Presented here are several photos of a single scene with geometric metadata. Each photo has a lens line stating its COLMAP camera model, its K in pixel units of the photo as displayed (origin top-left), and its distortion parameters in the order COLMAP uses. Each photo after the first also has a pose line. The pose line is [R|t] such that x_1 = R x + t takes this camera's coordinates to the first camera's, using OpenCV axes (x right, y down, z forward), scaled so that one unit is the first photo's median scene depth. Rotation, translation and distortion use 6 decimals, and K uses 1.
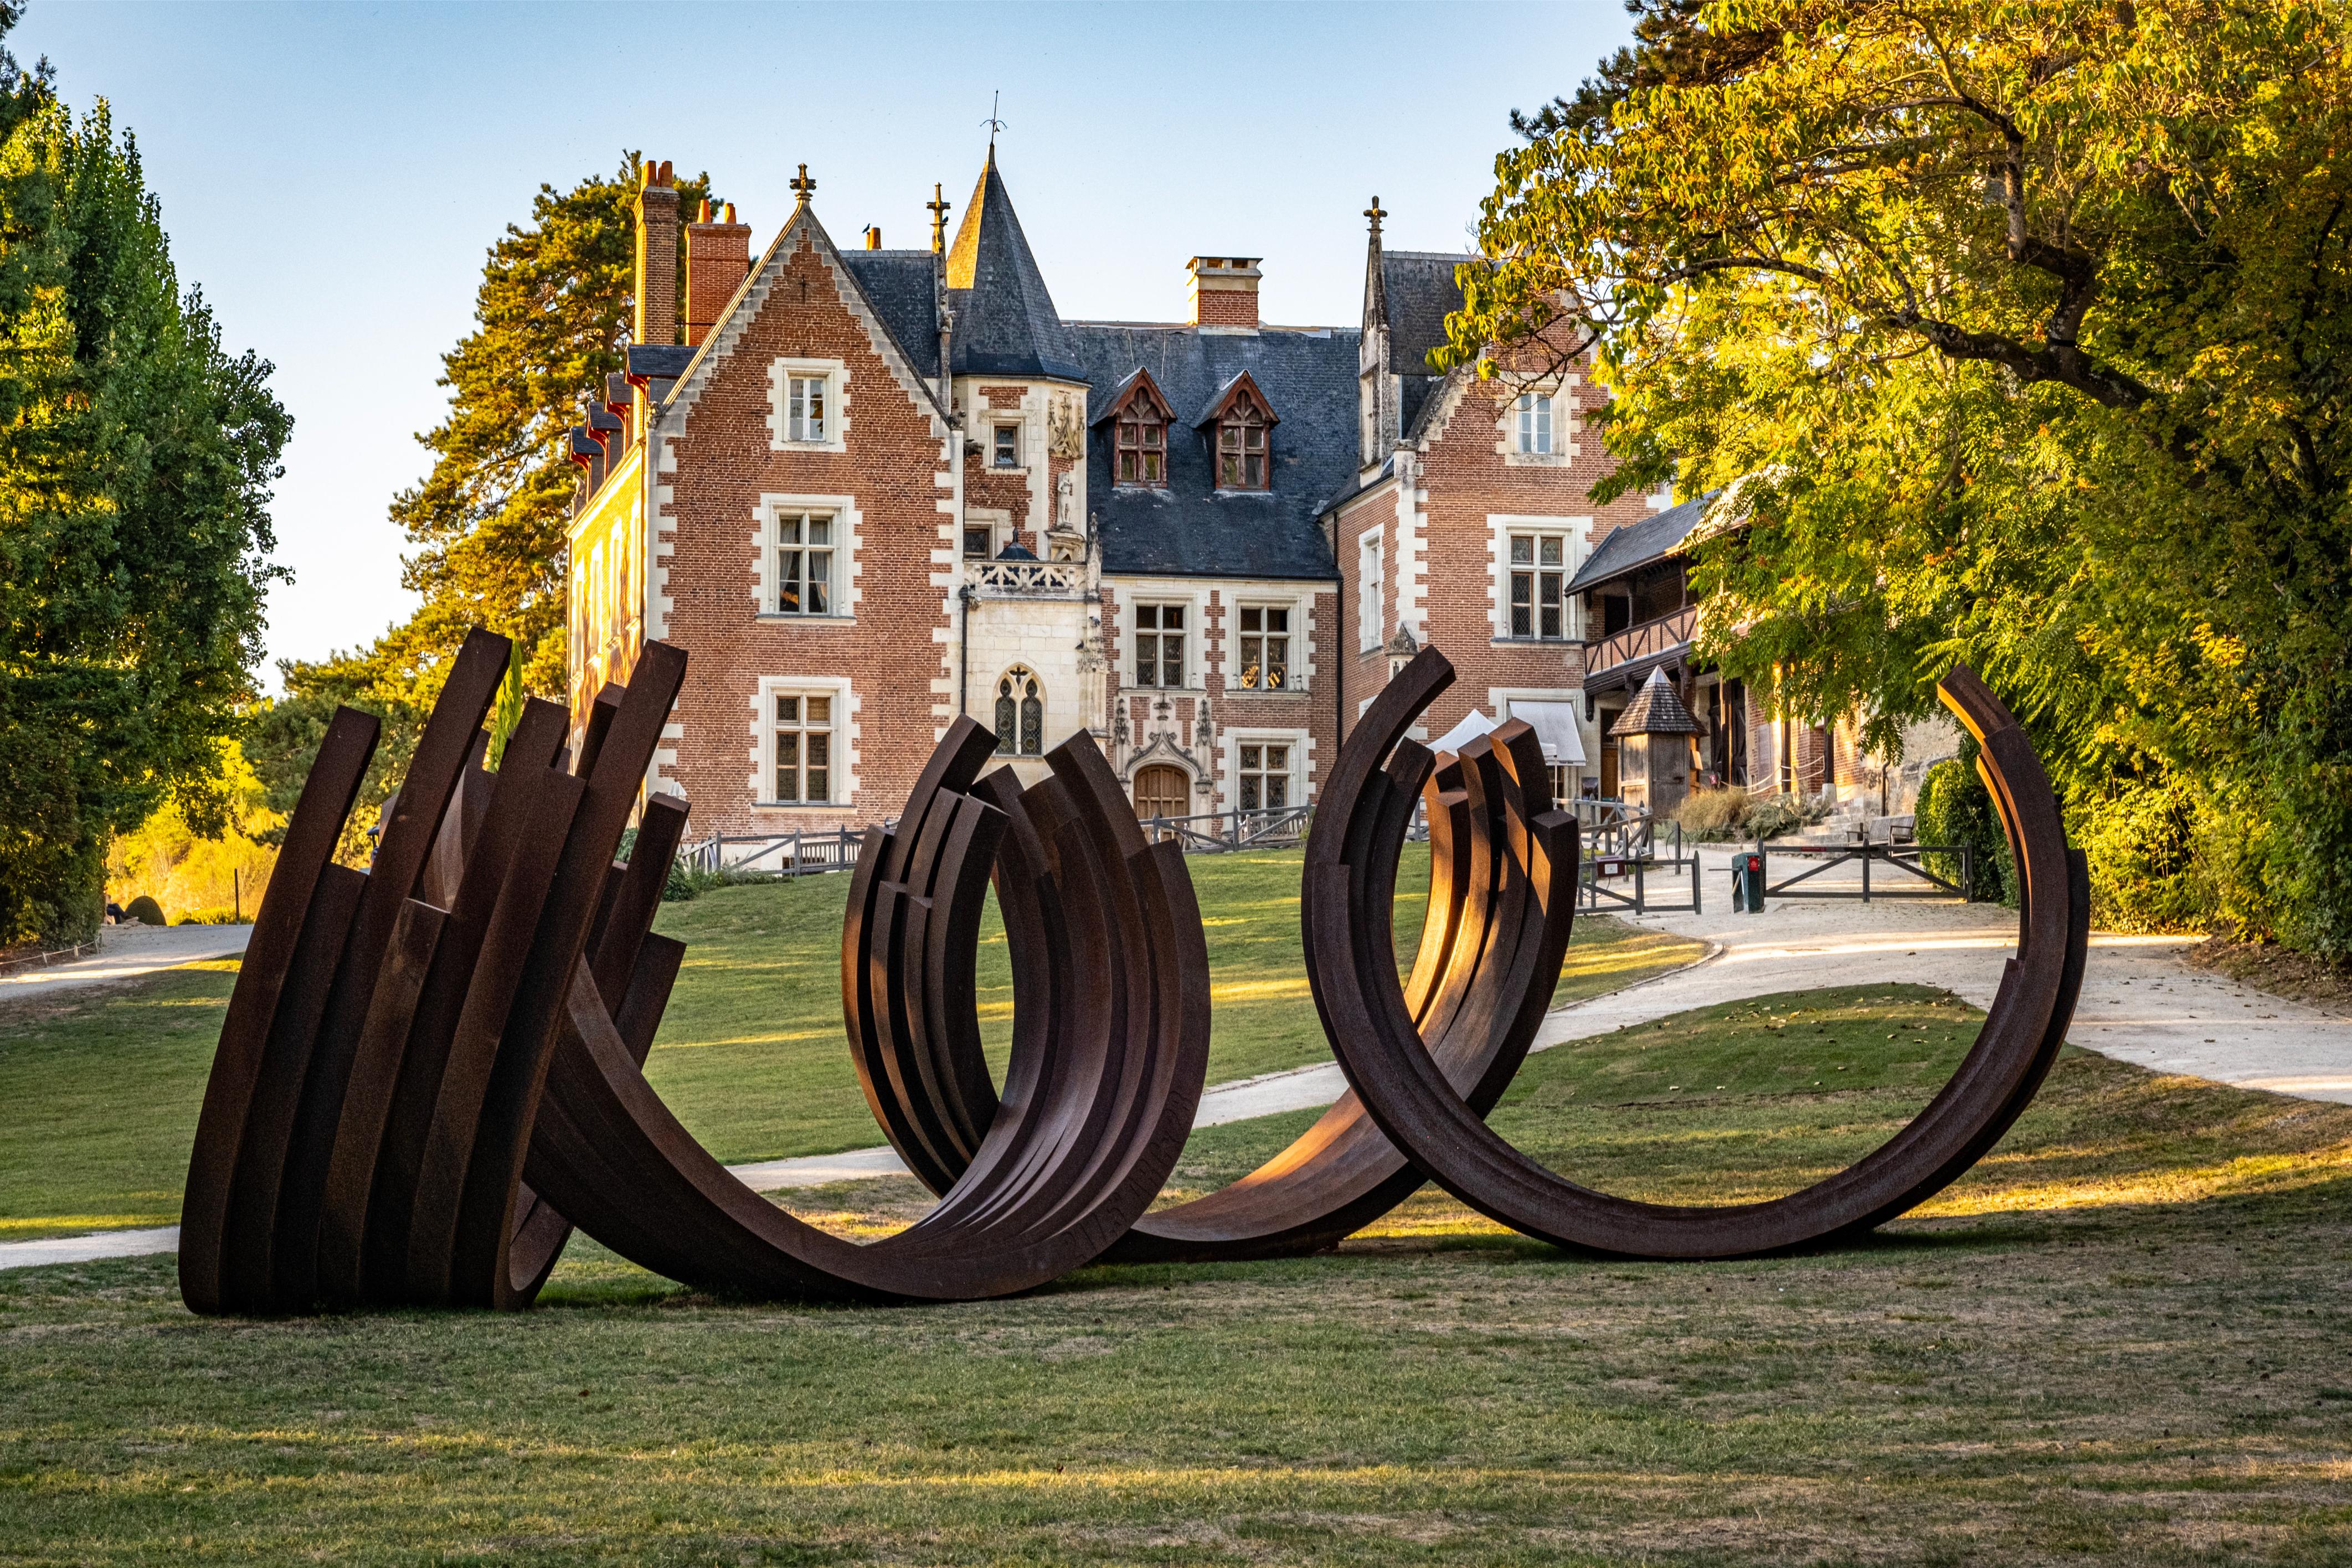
lens RADIAL K [[5119.7, 0, 1176.0], [0, 5119.7, 784.0], [0, 0, 1]] dist [-0.062347, 0.106438]
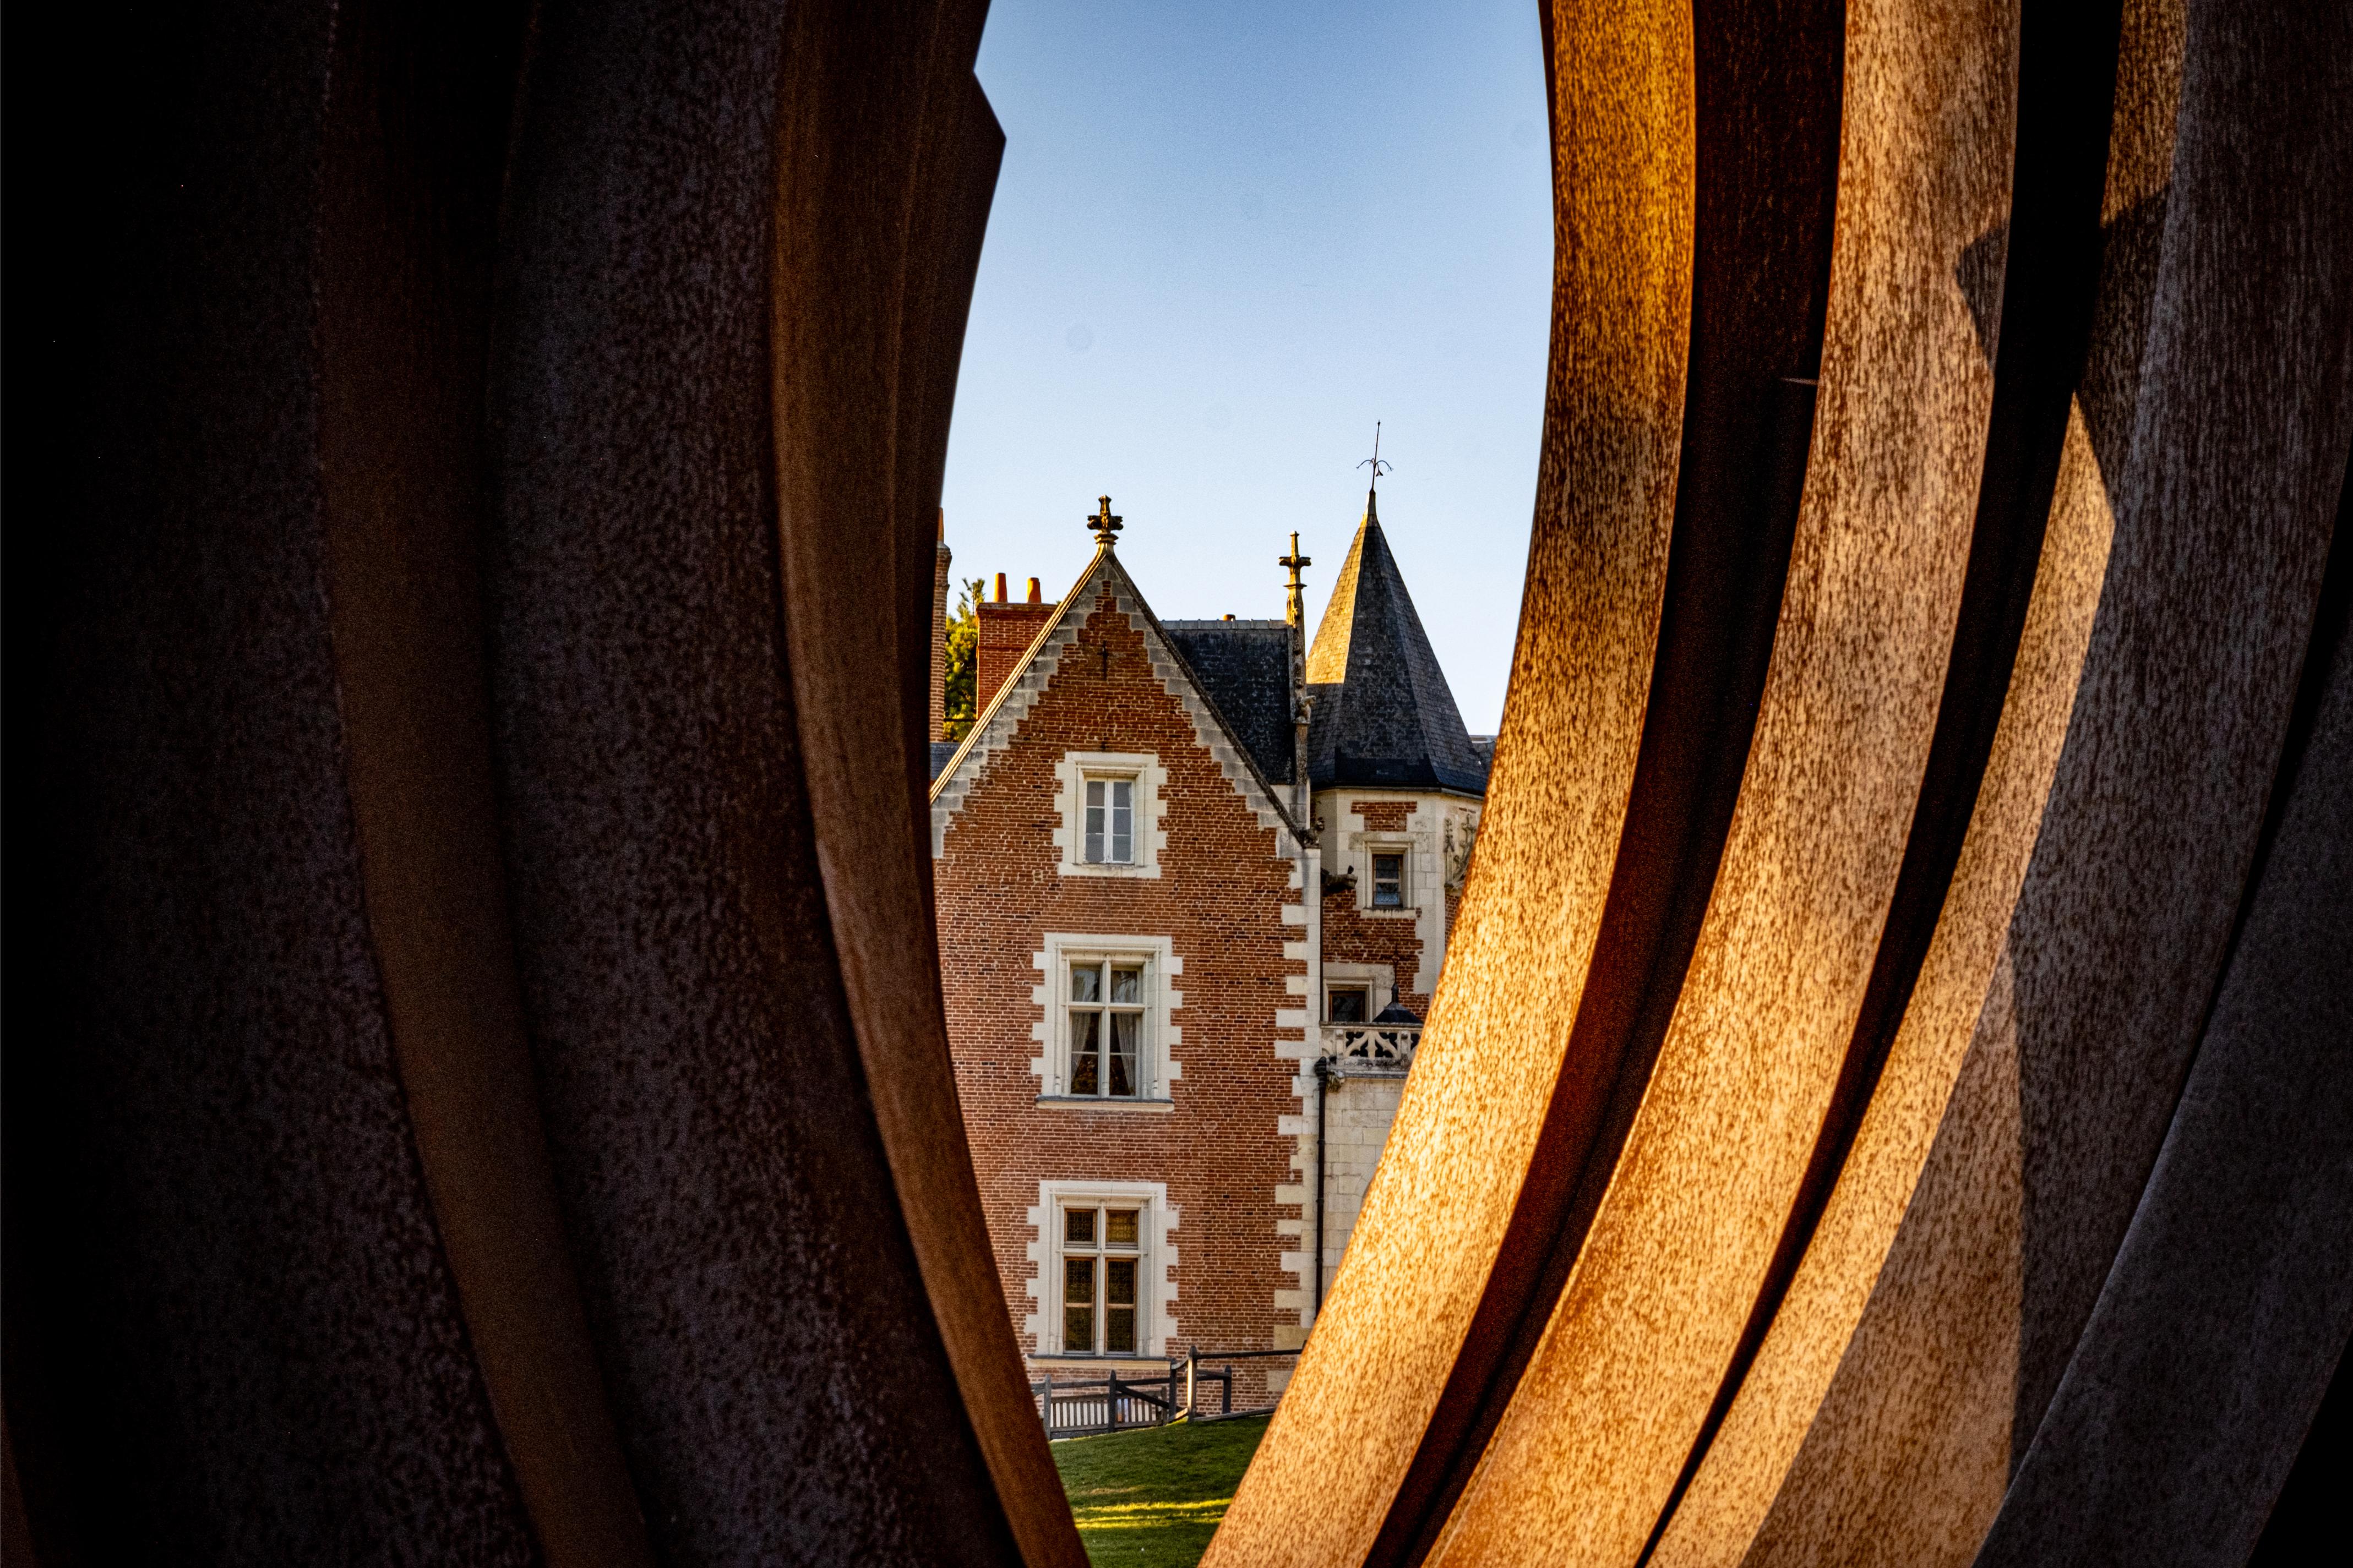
lens RADIAL K [[5121.6, 0, 1176.5], [0, 5121.6, 784.0], [0, 0, 1]] dist [-0.062347, 0.106438]
pose [[0.994264, -0.012274, -0.106251, 0.016457], [-0.001048, 0.992228, -0.124431, 0.013640], [0.106953, 0.123829, 0.986523, 0.267599]]
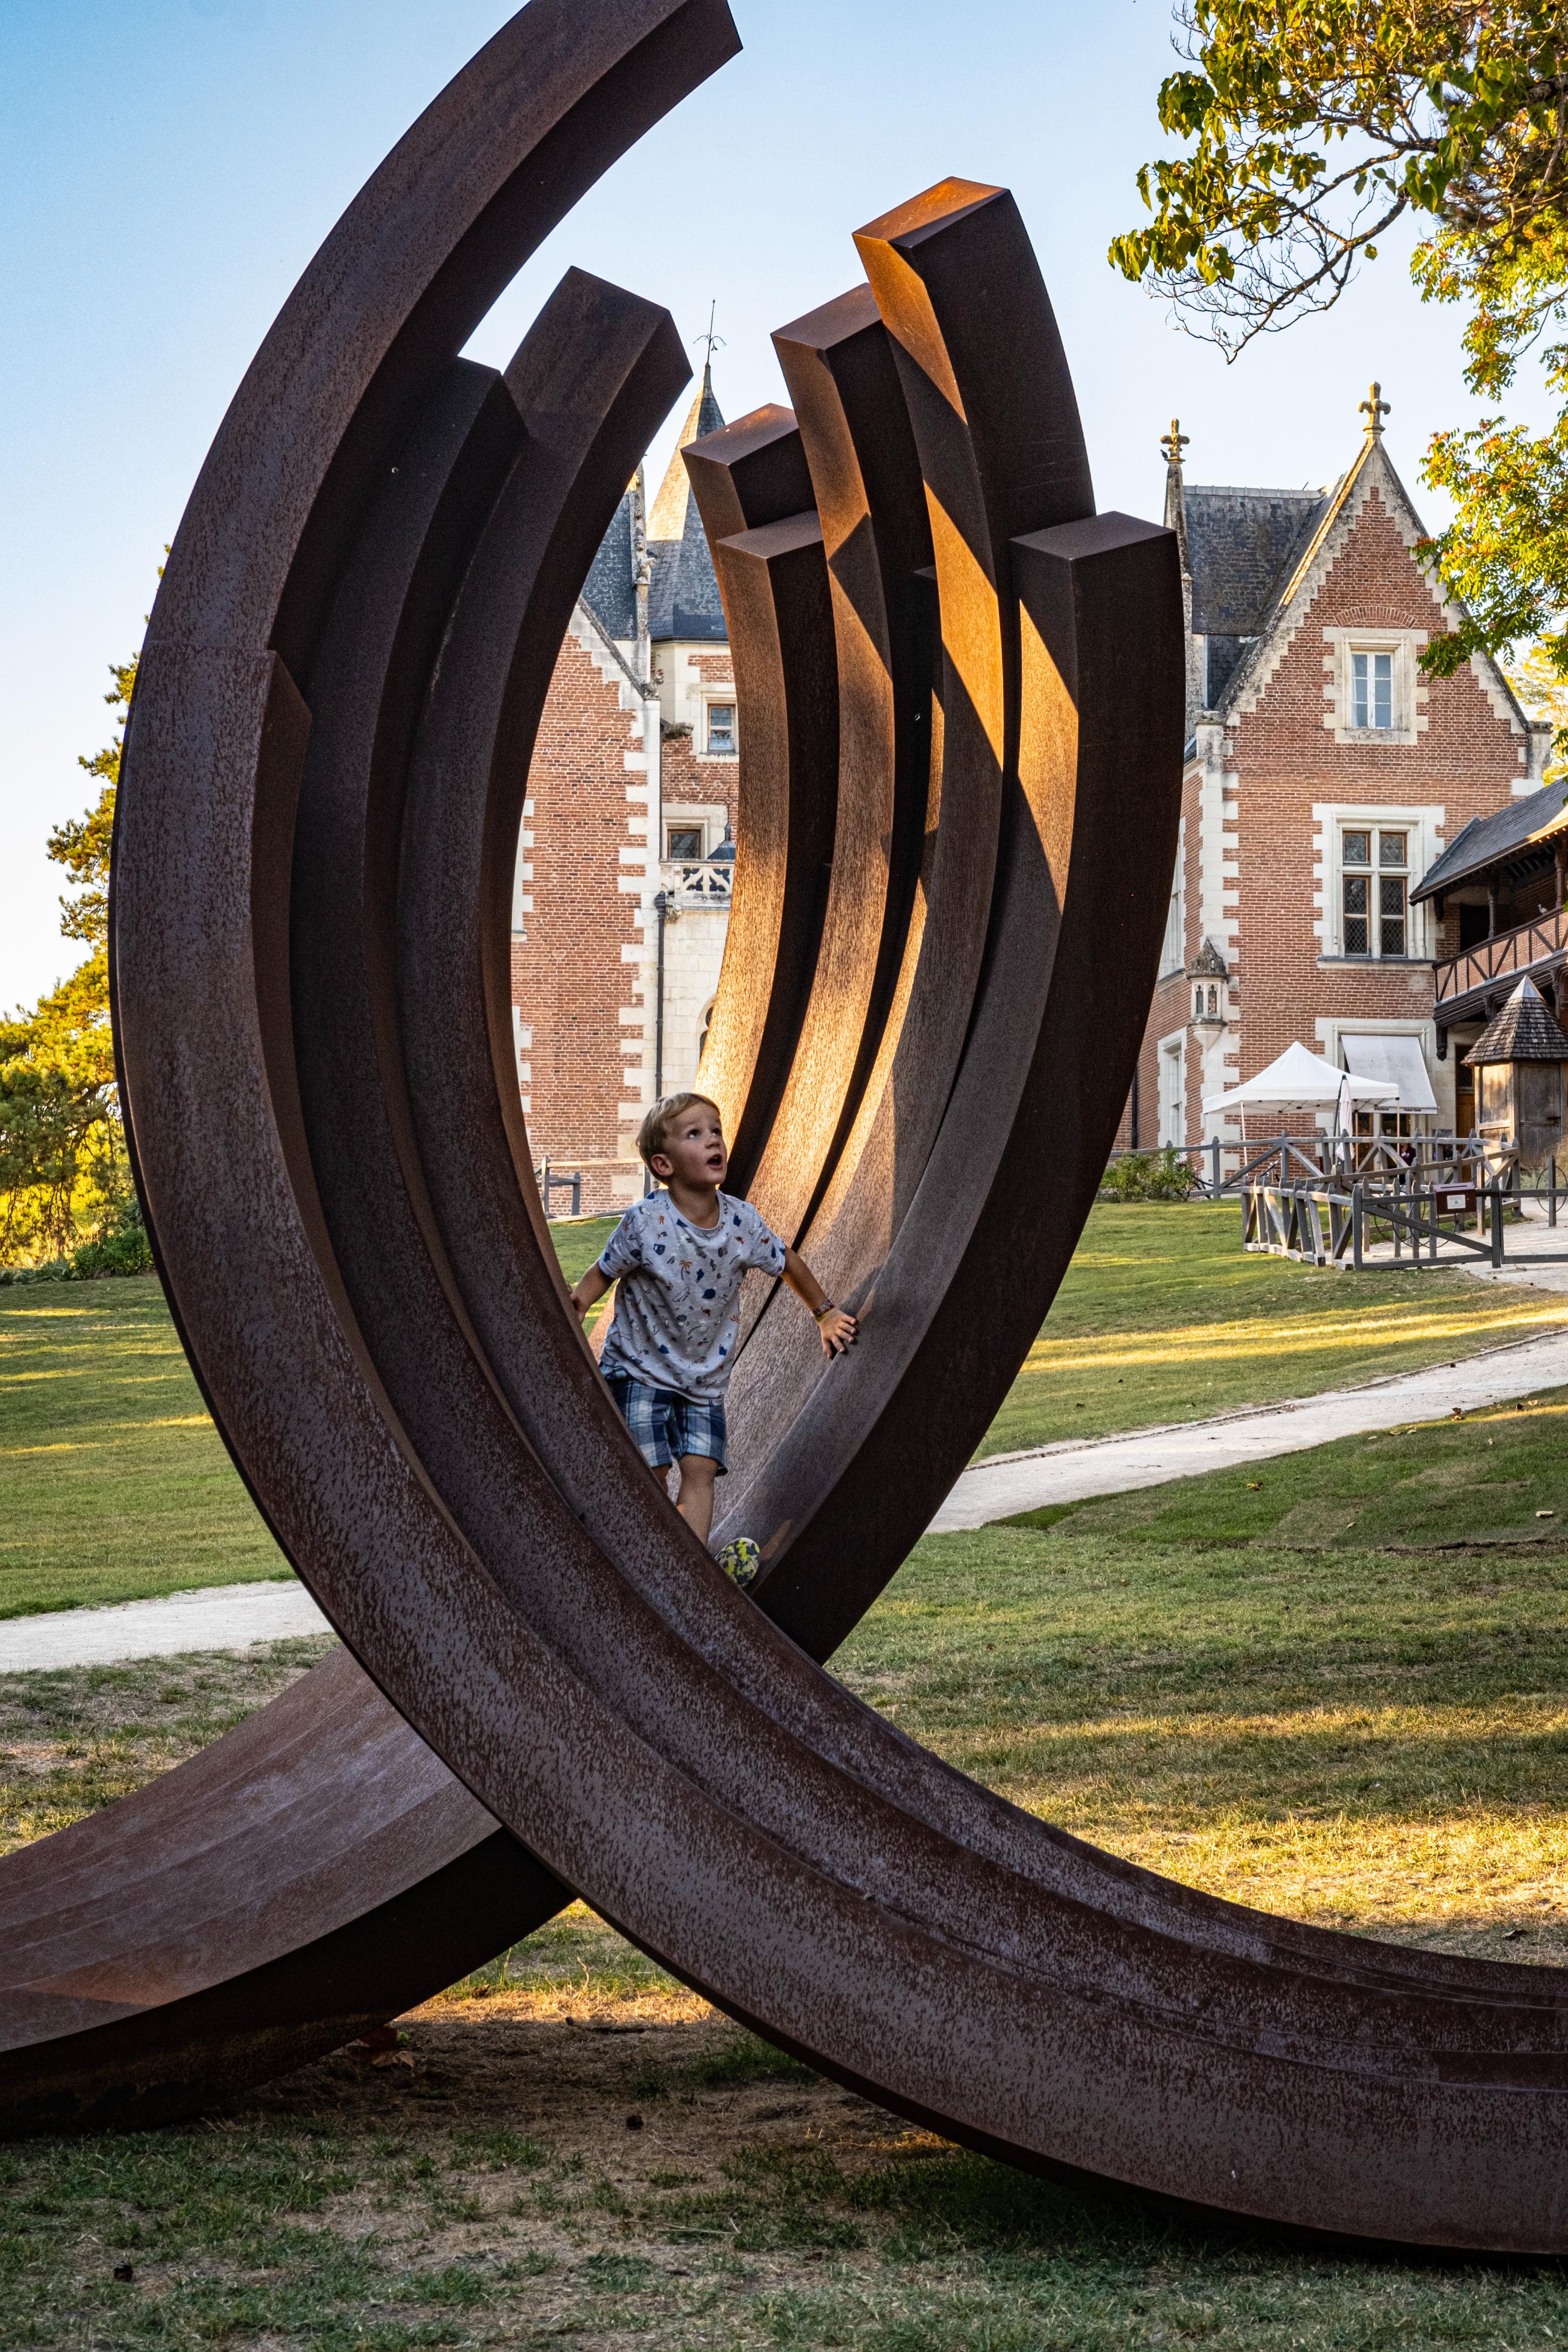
lens RADIAL K [[5010.5, 0, 784.0], [0, 5010.5, 1176.0], [0, 0, 1]] dist [-0.073469, 0.172010]
pose [[0.998490, -0.003642, -0.054815, 0.021062], [0.003172, 0.999958, -0.008655, 0.012808], [0.054844, 0.008469, 0.998459, 0.213313]]
